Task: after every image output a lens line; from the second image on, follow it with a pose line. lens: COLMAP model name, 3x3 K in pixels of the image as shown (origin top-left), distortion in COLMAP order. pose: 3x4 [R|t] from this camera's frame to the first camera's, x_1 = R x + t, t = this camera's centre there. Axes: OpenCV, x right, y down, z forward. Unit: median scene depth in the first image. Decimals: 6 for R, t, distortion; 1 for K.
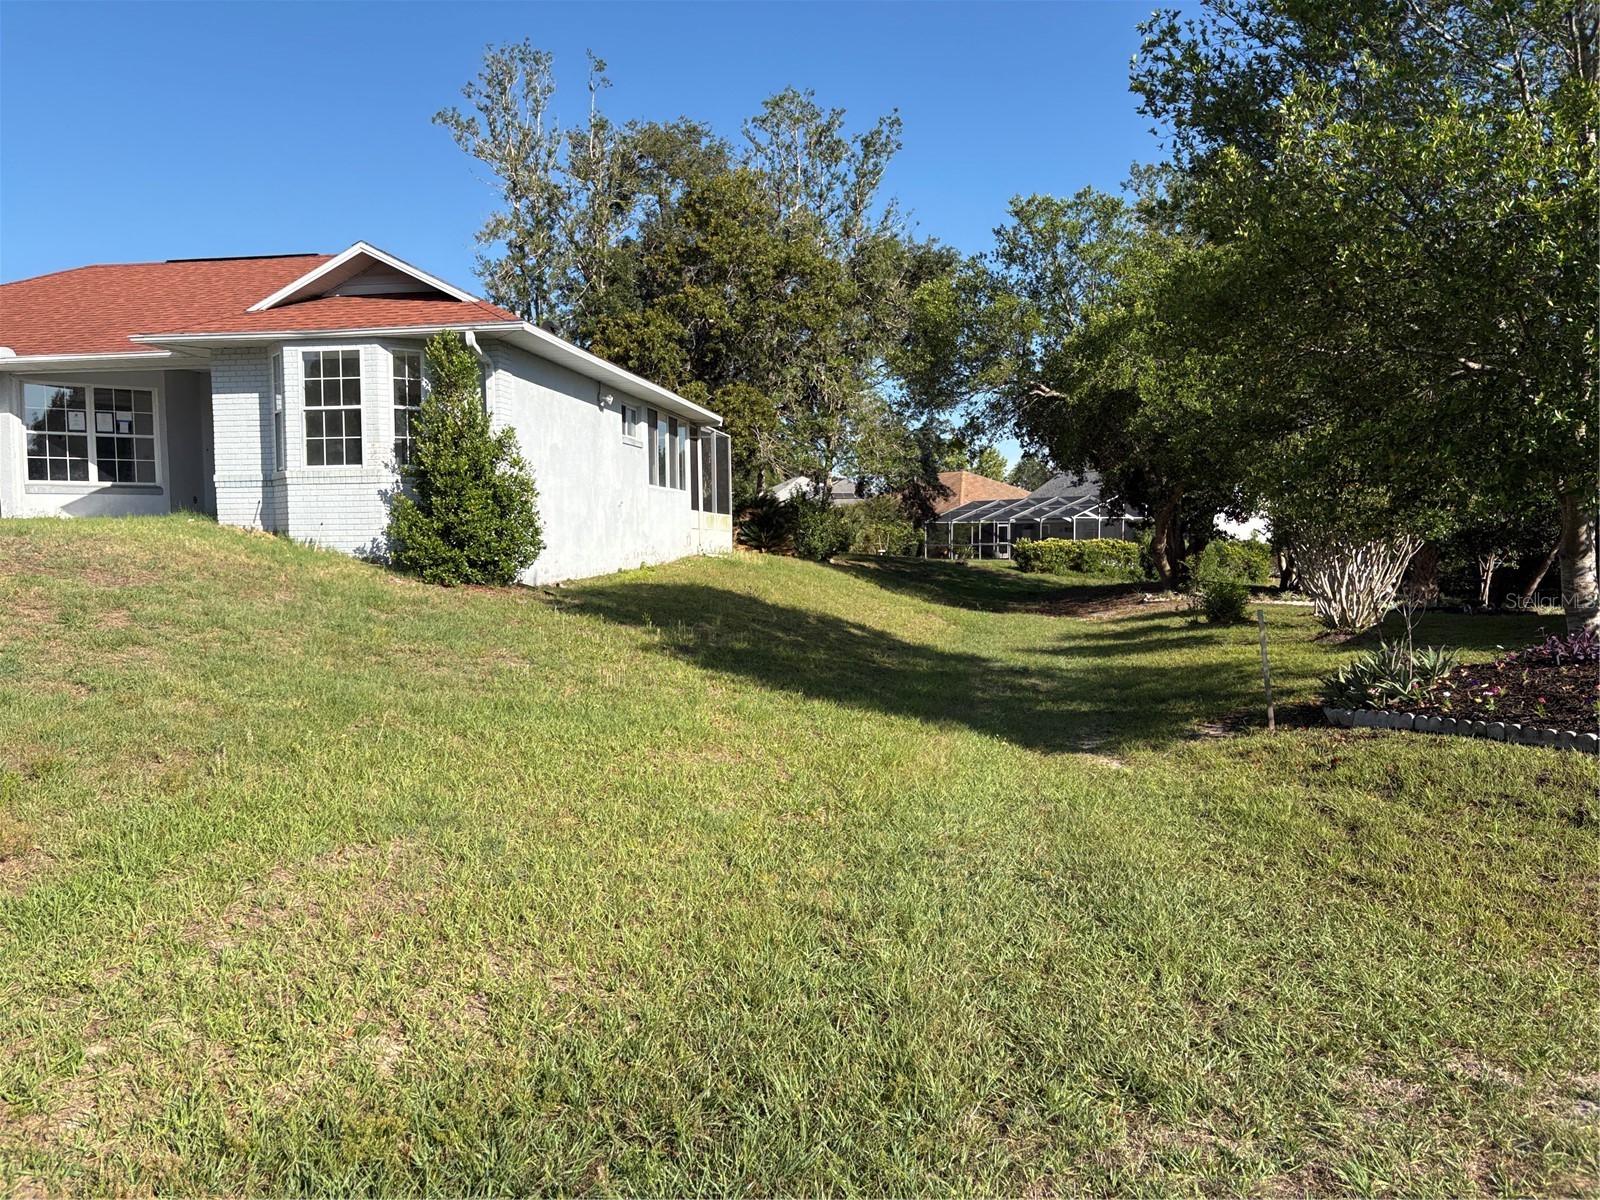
lens RADIAL K [[1221.8, 0, 800.0], [0, 1221.8, 600.0], [0, 0, 1]] dist [0.073458, -0.089300]
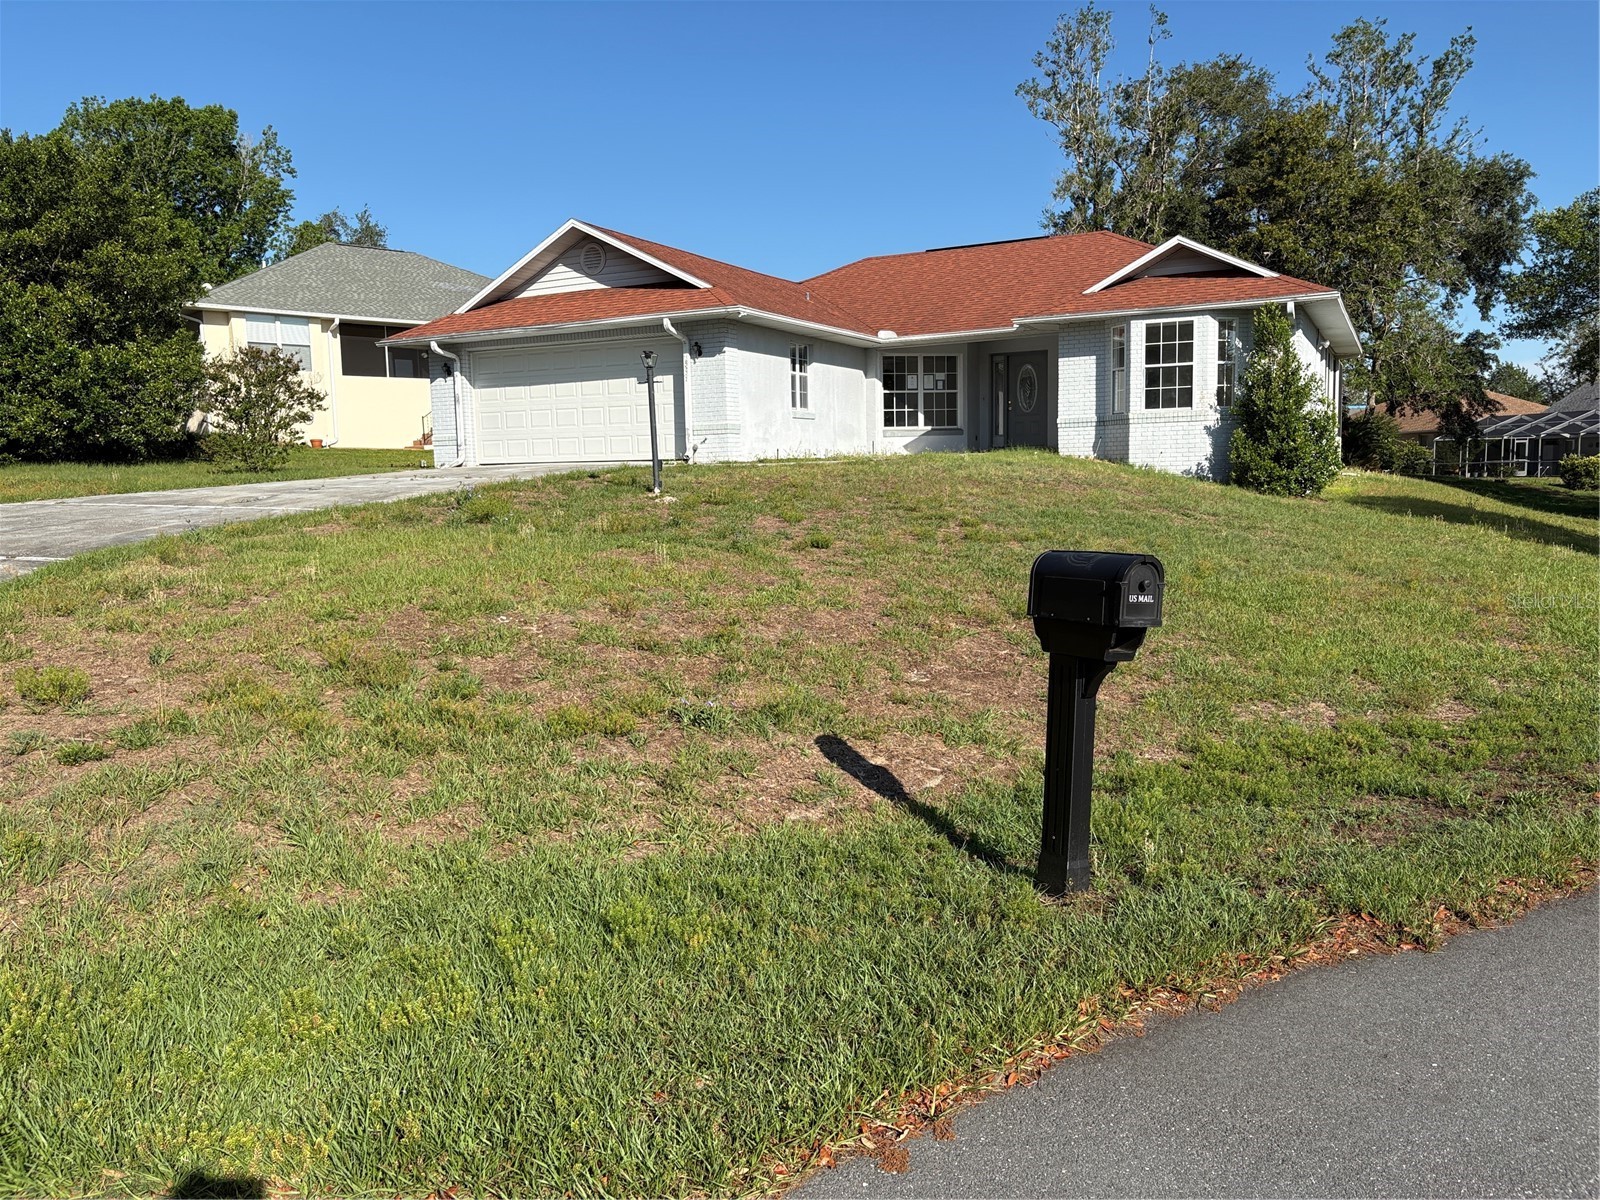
lens RADIAL K [[1229.9, 0, 807.1], [0, 1229.9, 606.6], [0, 0, 1]] dist [0.076482, -0.093005]
pose [[0.957591, 0.016007, -0.287687, -0.300843], [0.002328, 0.997993, 0.063279, 0.016041], [0.288122, -0.061265, 0.955632, -0.340274]]
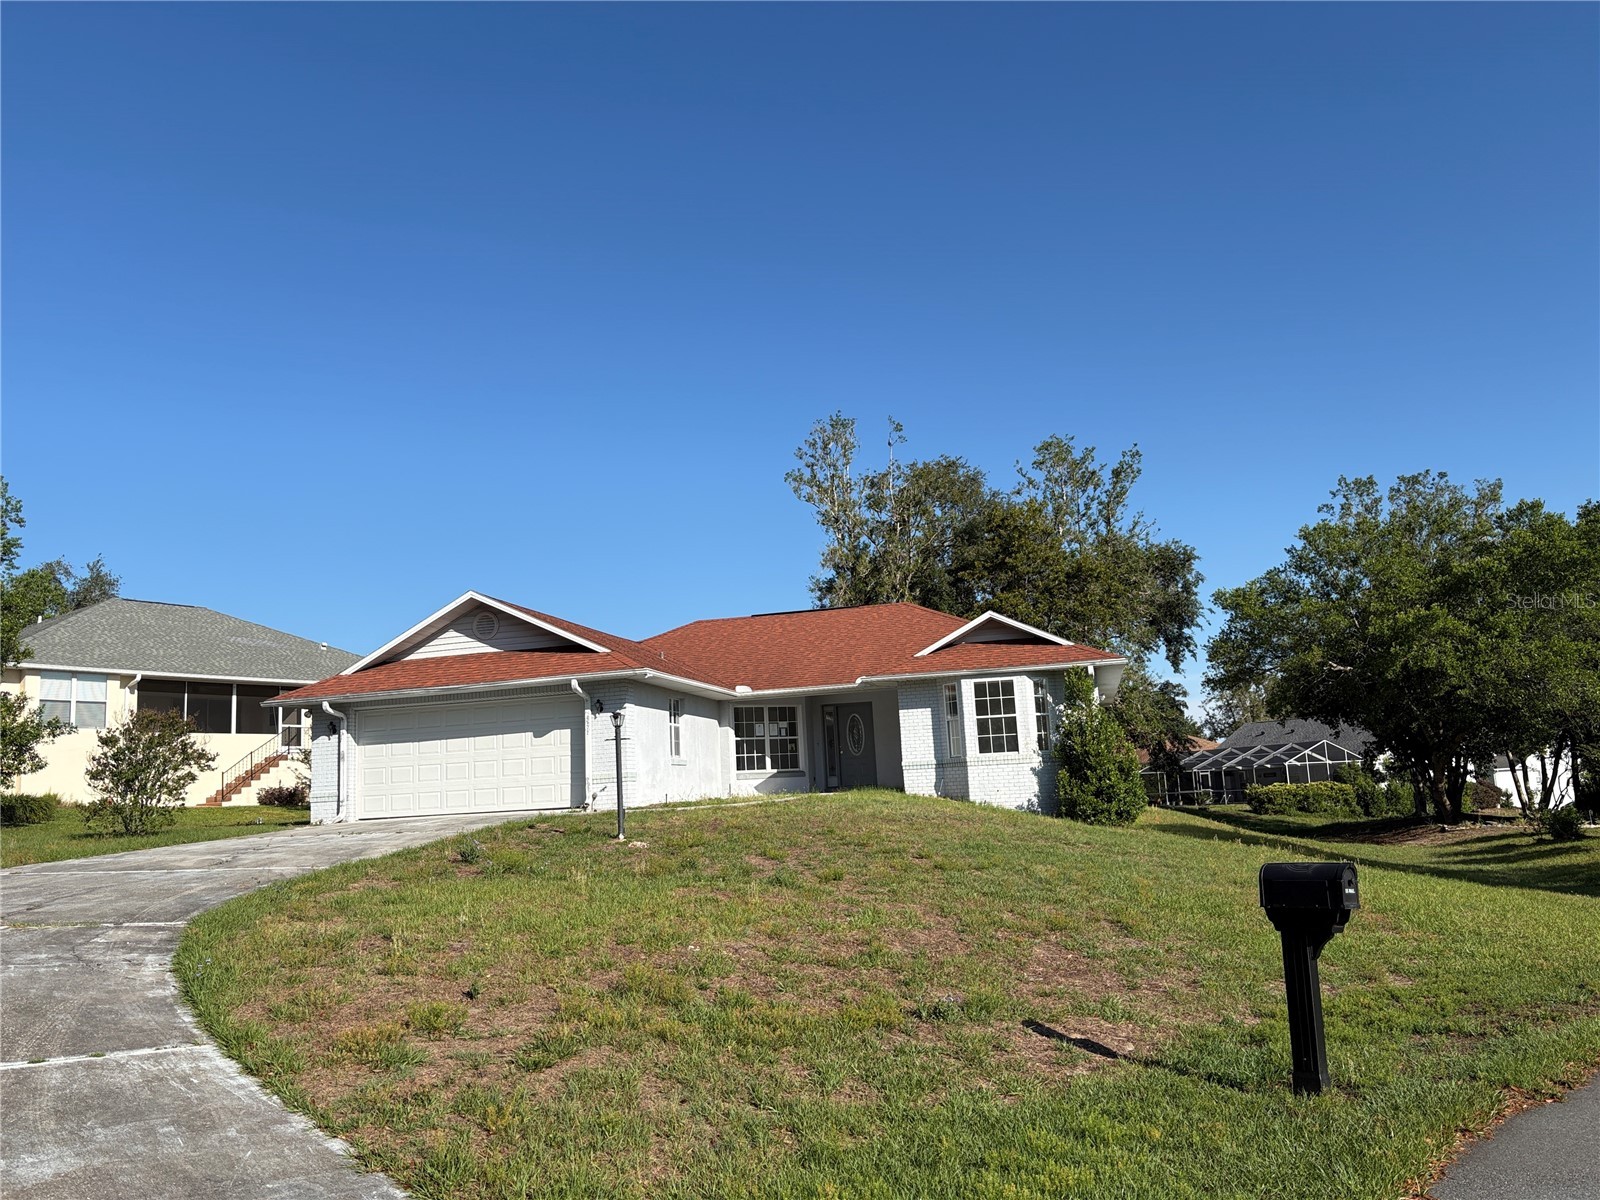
lens RADIAL K [[1229.9, 0, 807.1], [0, 1229.9, 606.6], [0, 0, 1]] dist [0.076482, -0.093005]
pose [[0.997320, -0.051569, -0.051900, -0.439937], [0.040018, 0.978338, -0.203110, 0.015045], [0.061250, 0.200488, 0.977780, -0.490165]]
